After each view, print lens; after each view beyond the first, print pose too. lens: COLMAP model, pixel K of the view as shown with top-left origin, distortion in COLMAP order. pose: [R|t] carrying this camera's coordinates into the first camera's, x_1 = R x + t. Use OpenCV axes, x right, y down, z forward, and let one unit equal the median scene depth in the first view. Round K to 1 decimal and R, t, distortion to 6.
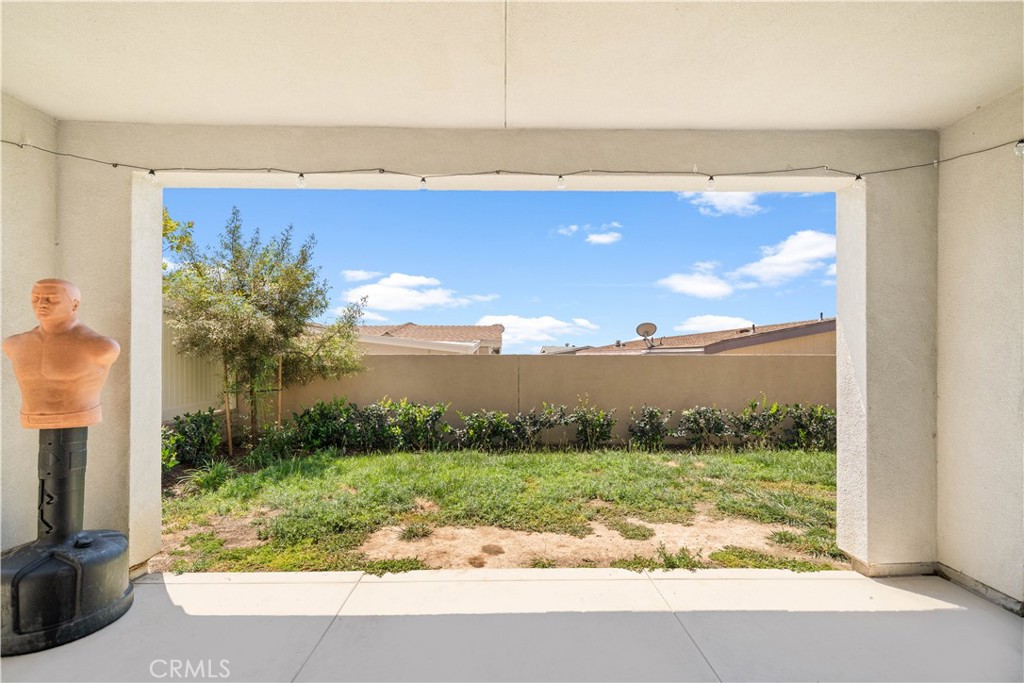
lens RADIAL K [[466.7, 0, 504.4], [0, 466.7, 362.0], [0, 0, 1]] dist [0.000799, -0.000473]
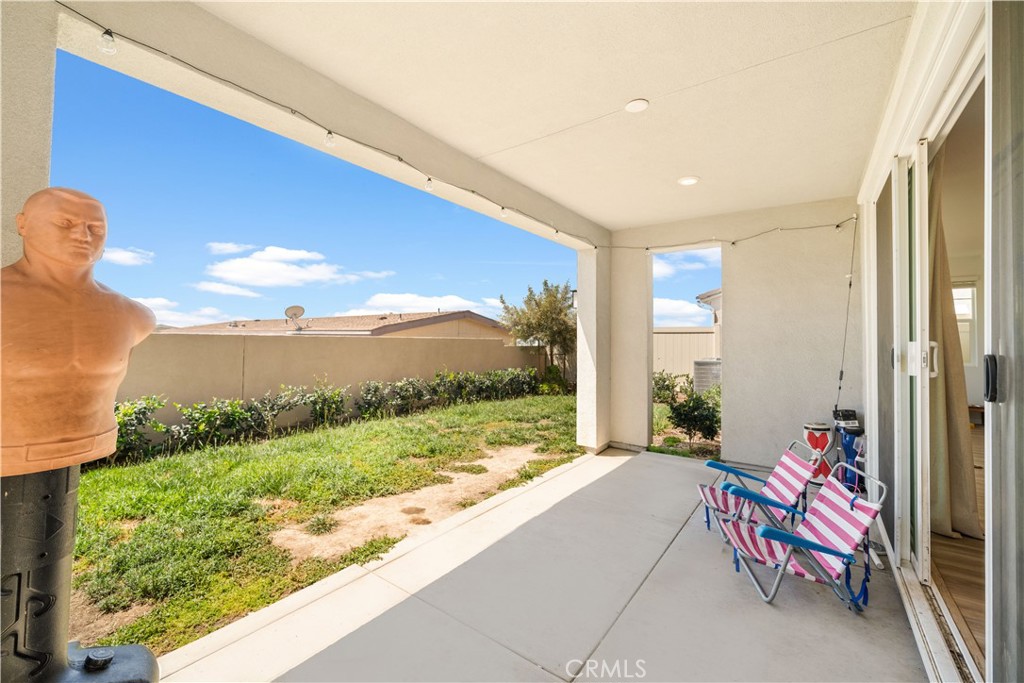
lens RADIAL K [[423.7, 0, 510.7], [0, 423.7, 331.5], [0, 0, 1]] dist [-0.002643, -0.000069]
pose [[0.596160, 0.022660, 0.802546, -0.645623], [-0.001181, 0.999625, -0.027347, 0.000439], [-0.802865, 0.015355, 0.595963, 0.182631]]
